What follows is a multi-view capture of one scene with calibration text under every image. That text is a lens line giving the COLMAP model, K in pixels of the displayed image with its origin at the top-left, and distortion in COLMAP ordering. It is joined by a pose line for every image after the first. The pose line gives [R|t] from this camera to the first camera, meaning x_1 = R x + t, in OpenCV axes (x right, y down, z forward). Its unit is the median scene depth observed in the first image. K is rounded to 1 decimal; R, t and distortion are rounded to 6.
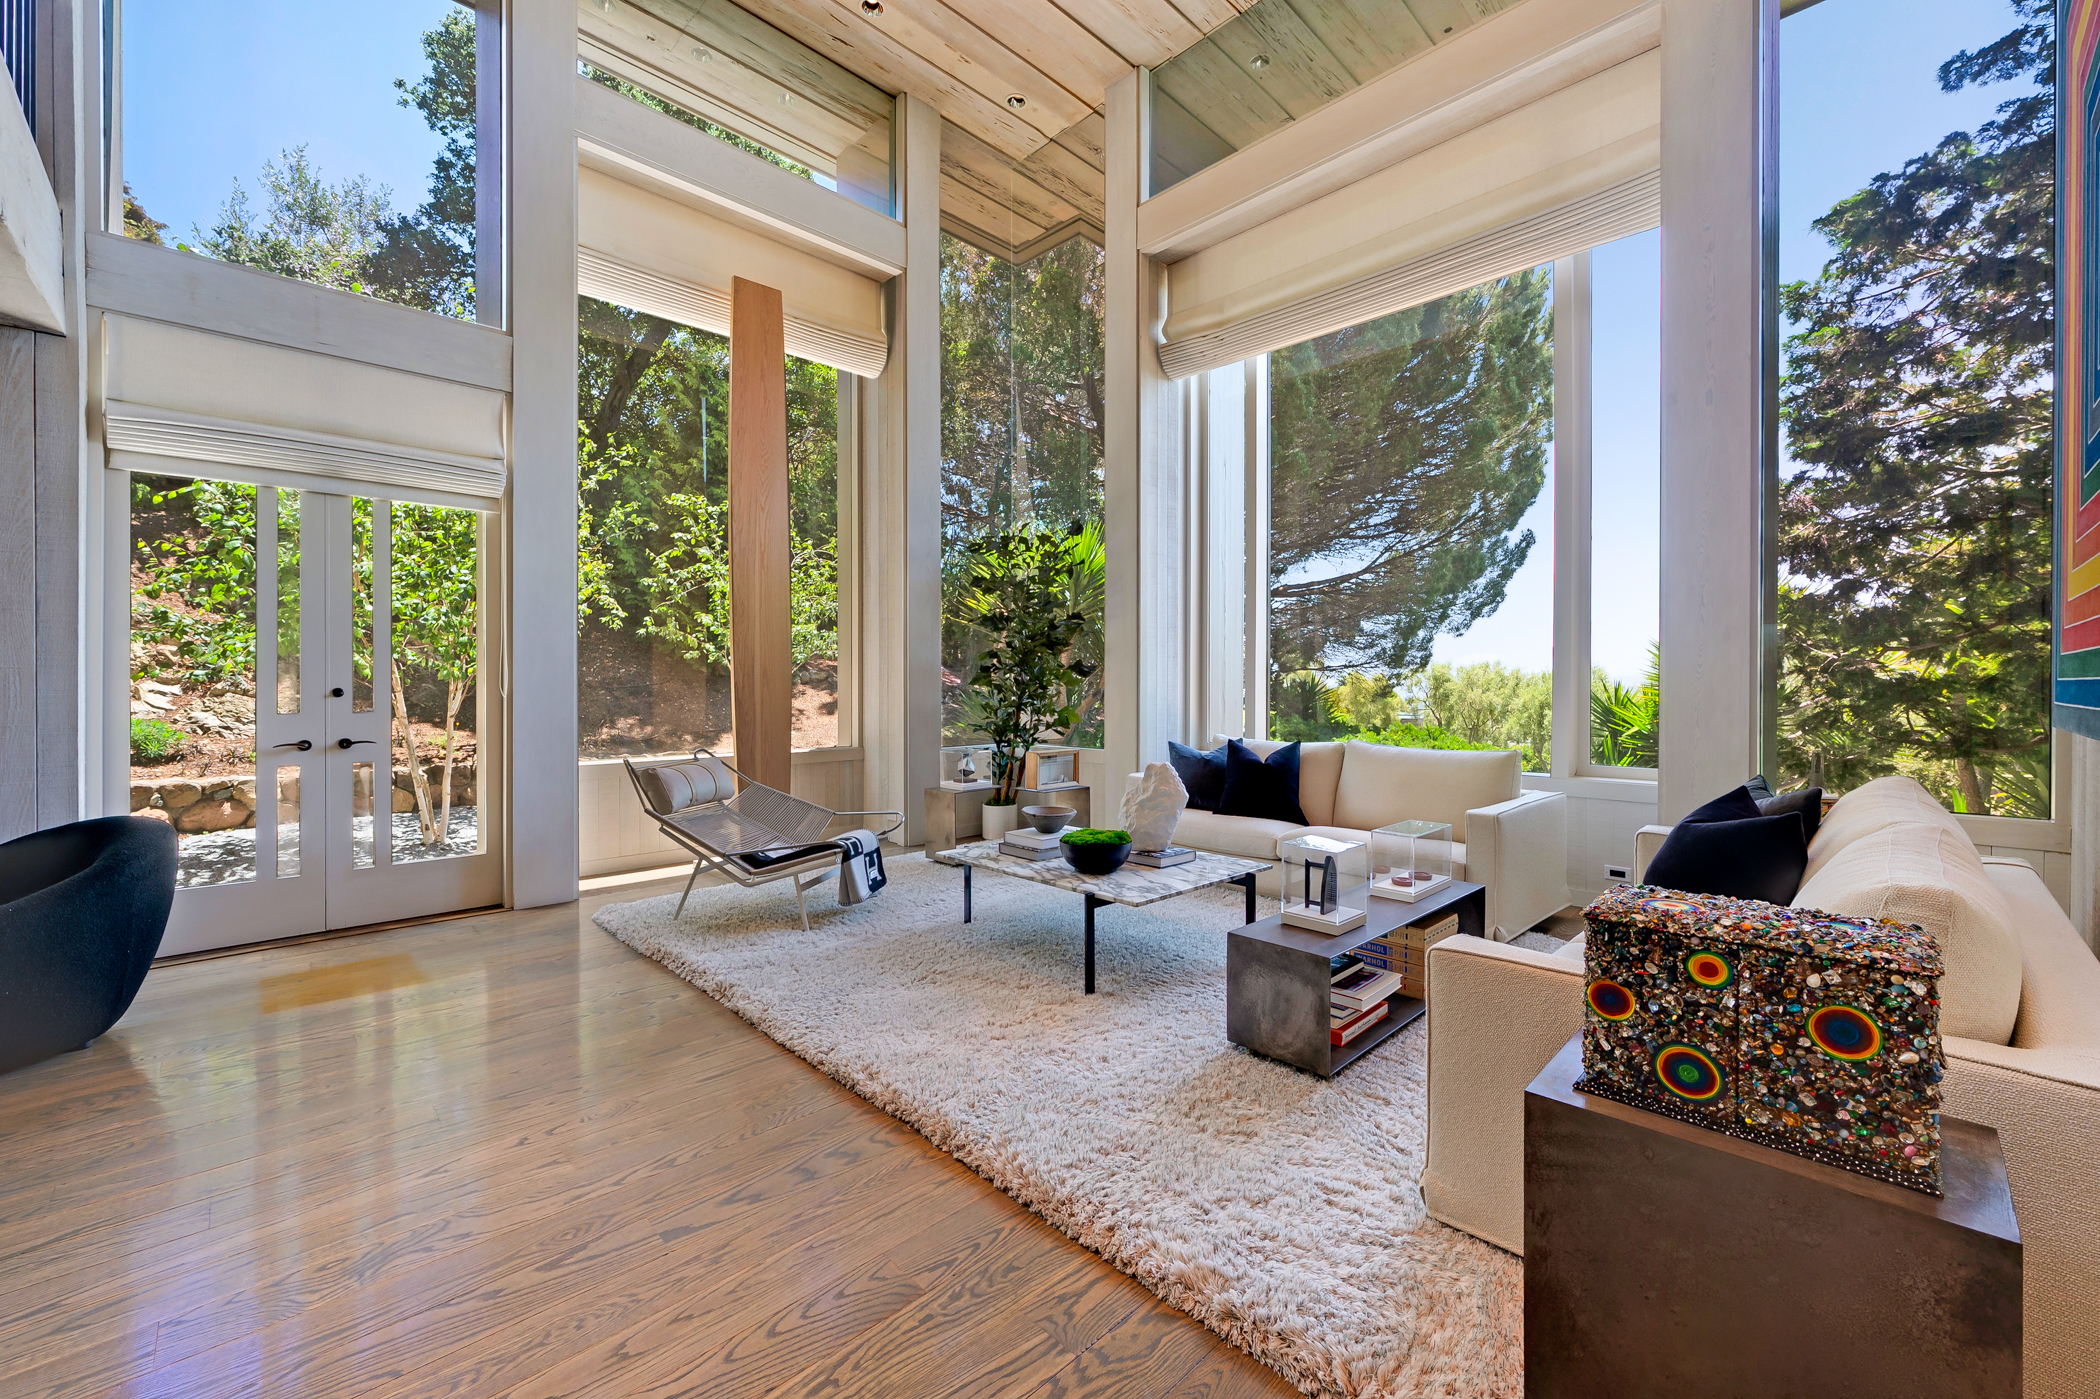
lens RADIAL K [[836.1, 0, 1048.0], [0, 836.1, 692.2], [0, 0, 1]] dist [-0.002401, -0.000161]
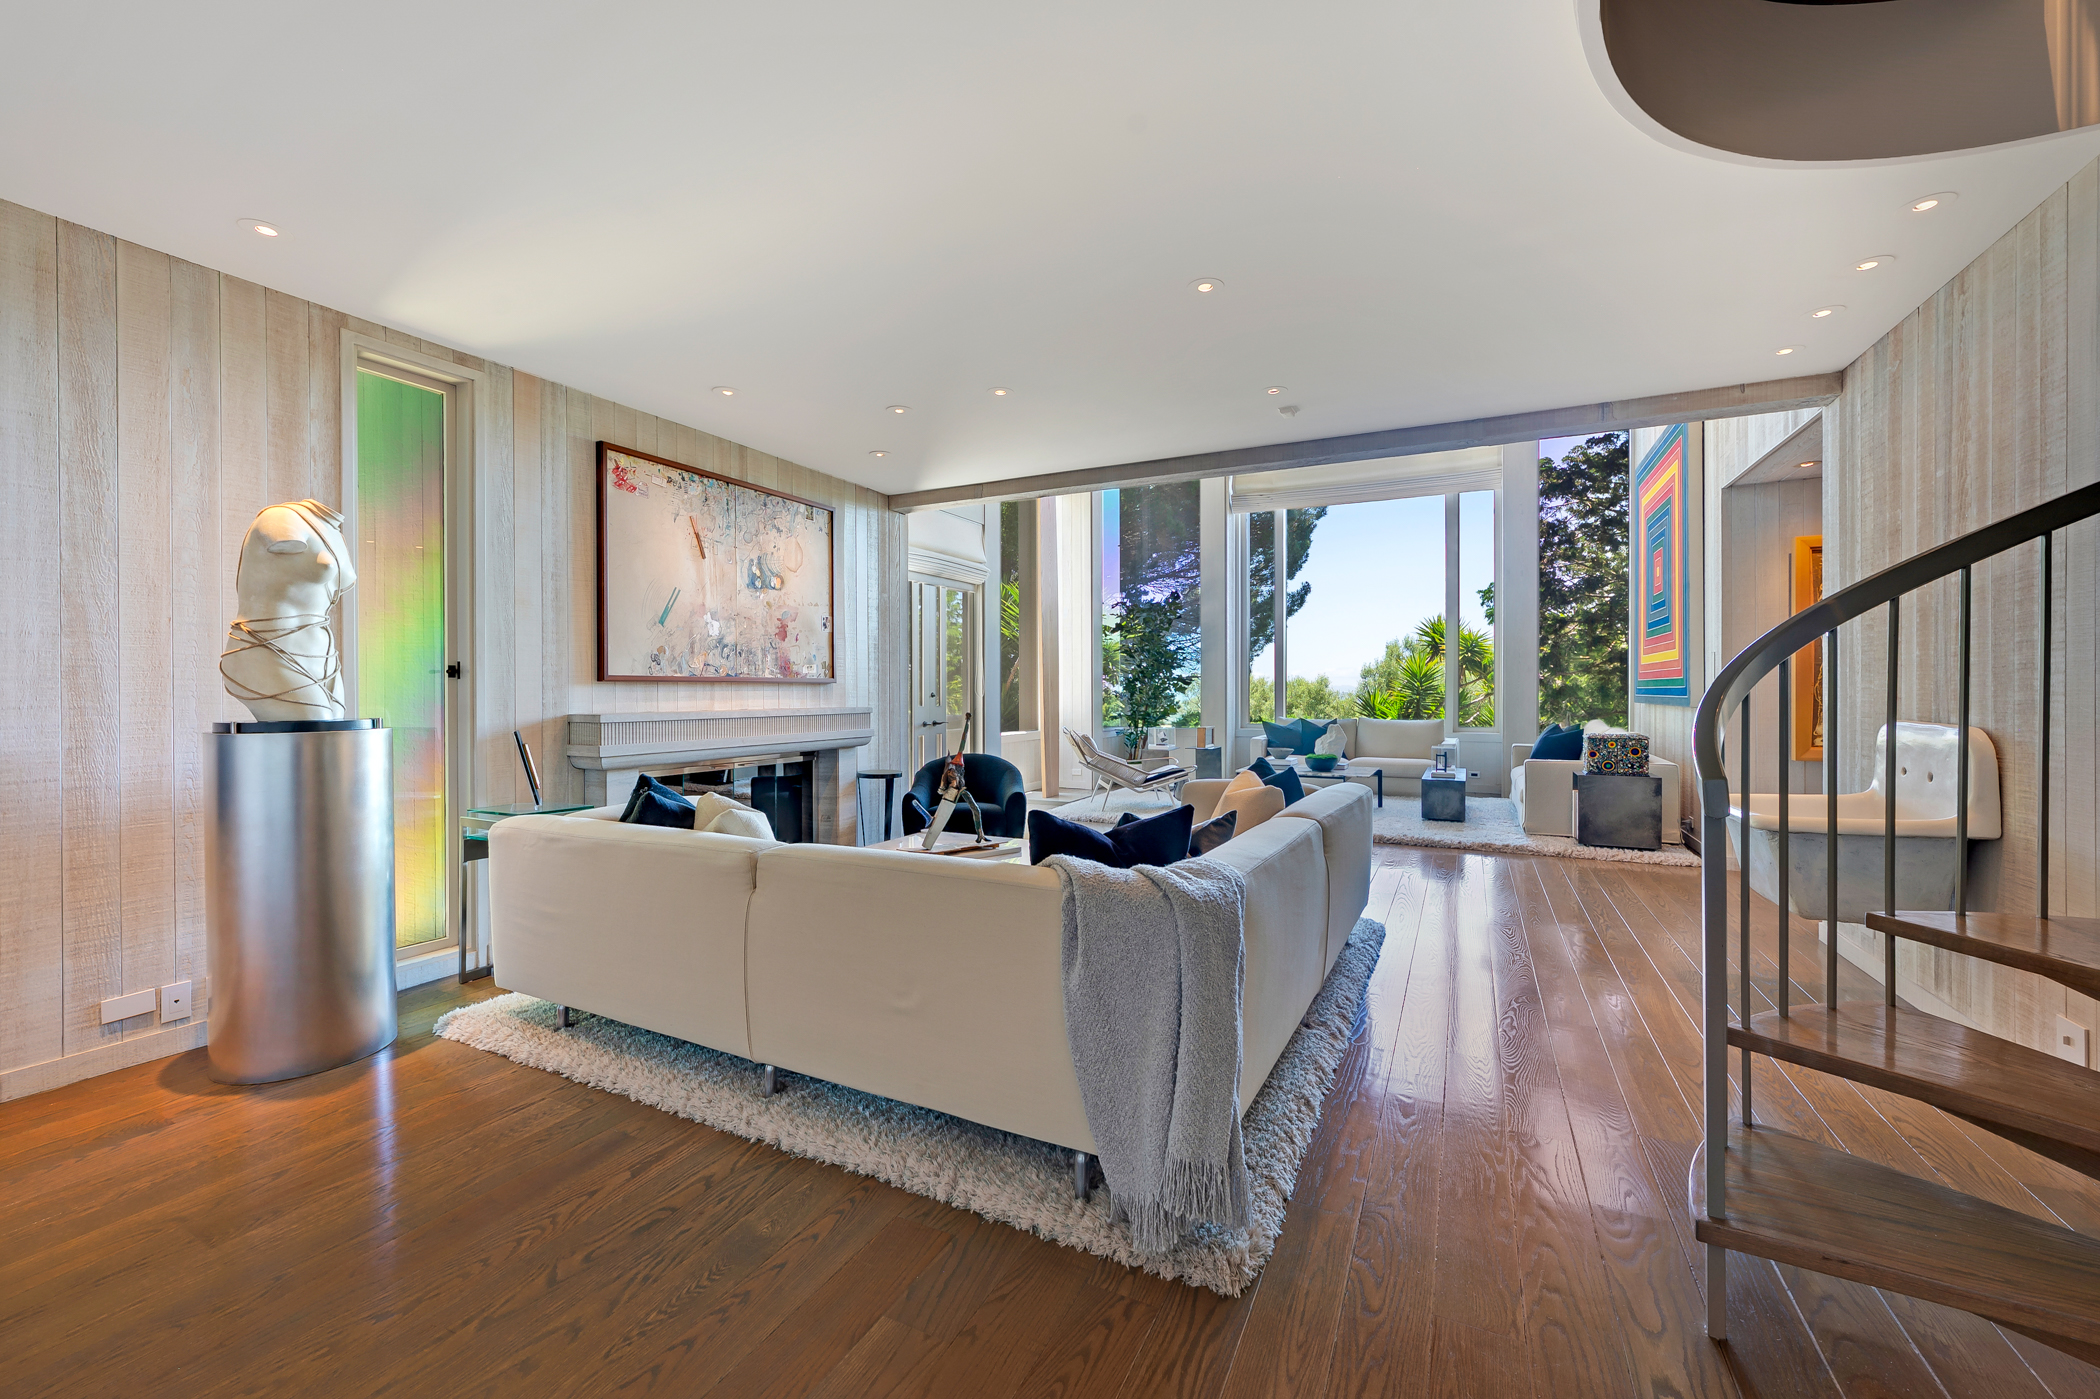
lens RADIAL K [[836.1, 0, 1048.2], [0, 836.1, 698.2], [0, 0, 1]] dist [-0.002401, -0.000161]
pose [[0.941049, -0.005808, 0.338220, -0.743222], [0.005451, 0.999983, 0.002006, 0.002373], [-0.338226, -0.000044, 0.941065, -0.470334]]
